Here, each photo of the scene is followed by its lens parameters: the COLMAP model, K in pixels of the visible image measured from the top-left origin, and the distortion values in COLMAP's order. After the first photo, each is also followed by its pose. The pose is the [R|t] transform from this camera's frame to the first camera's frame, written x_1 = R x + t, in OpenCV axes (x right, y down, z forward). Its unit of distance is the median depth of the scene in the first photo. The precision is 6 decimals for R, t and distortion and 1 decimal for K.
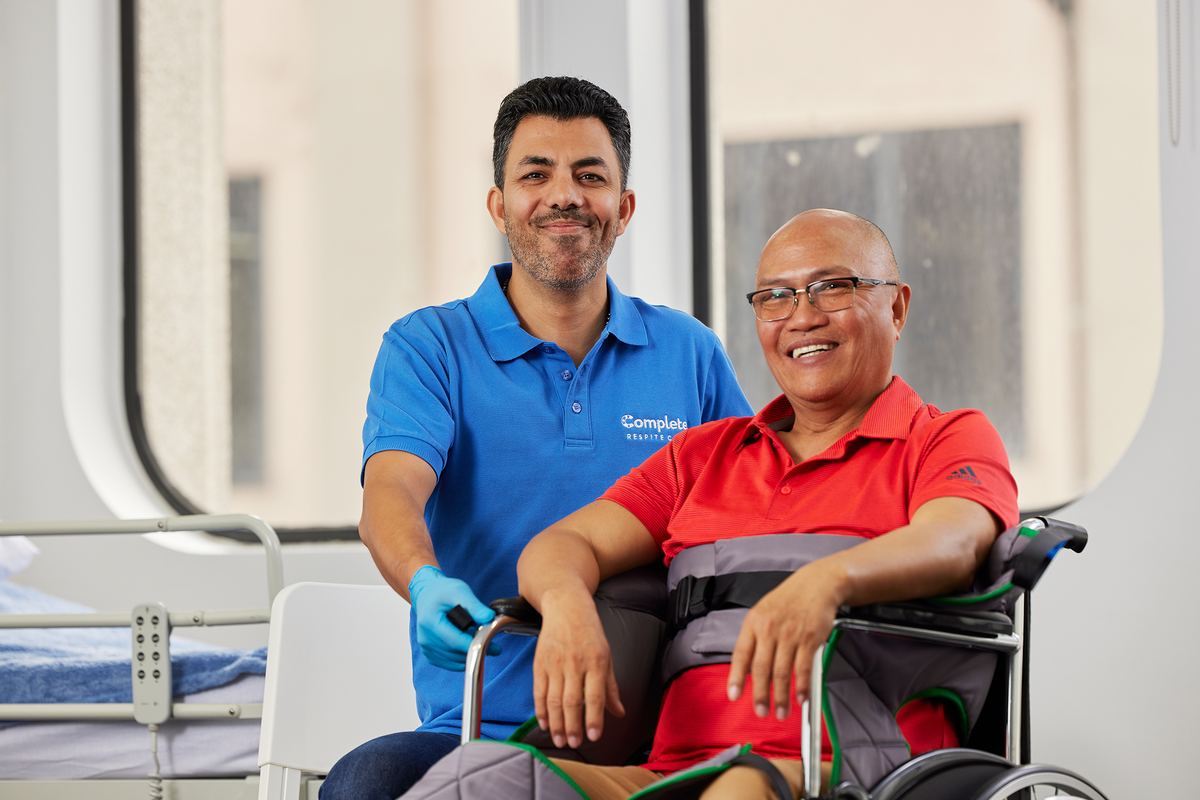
lens RADIAL K [[3262.2, 0, 601.6], [0, 3262.2, 405.7], [0, 0, 1]] dist [-0.077853, 0.000000]
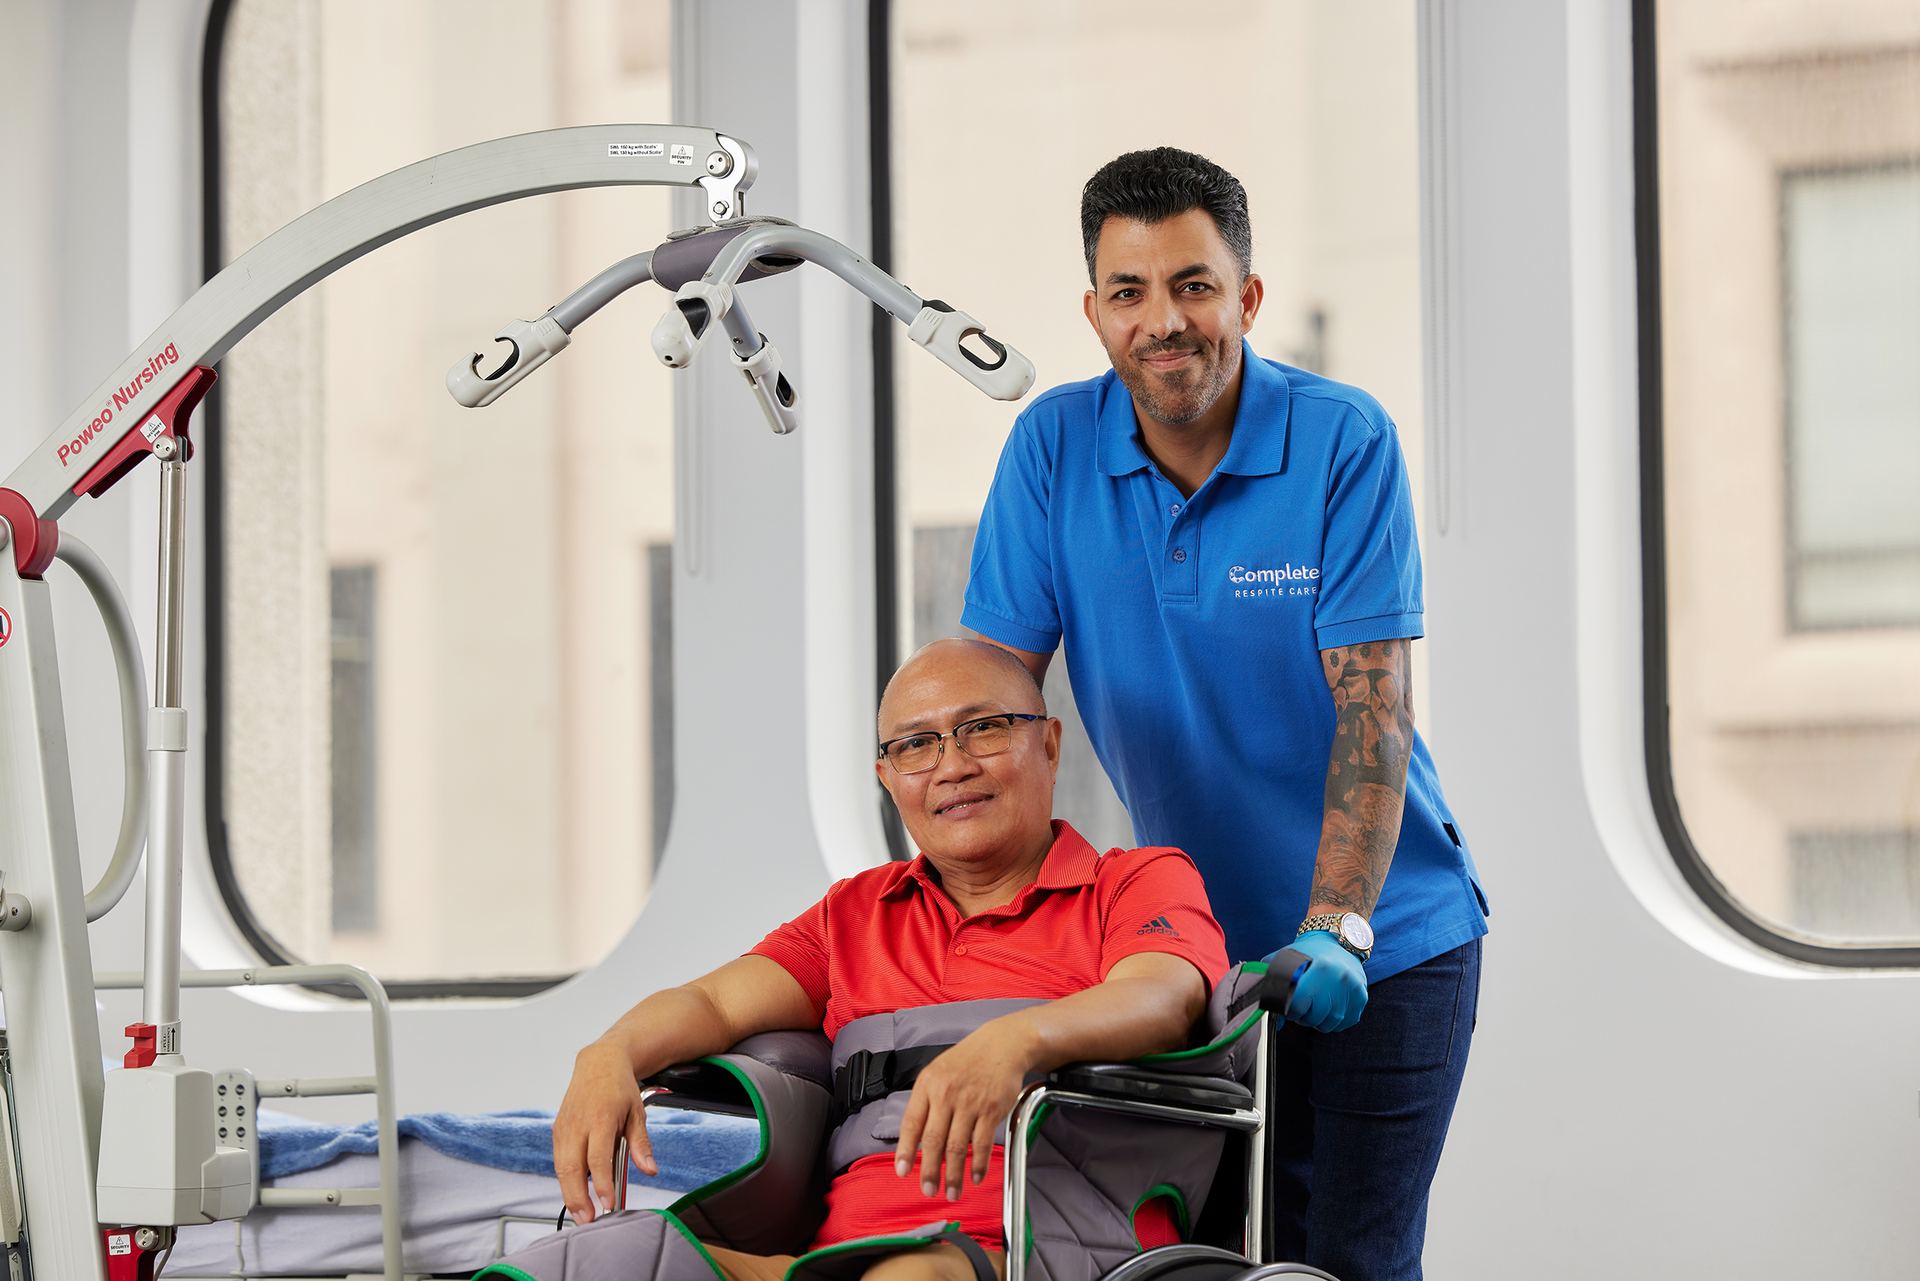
lens RADIAL K [[5219.6, 0, 951.2], [0, 5219.6, 629.8], [0, 0, 1]] dist [-0.077853, 0.000000]
pose [[0.999816, 0.004739, 0.018569, 0.021929], [-0.004235, 0.999625, -0.027052, -0.017721], [-0.018690, 0.026969, 0.999462, -0.360187]]
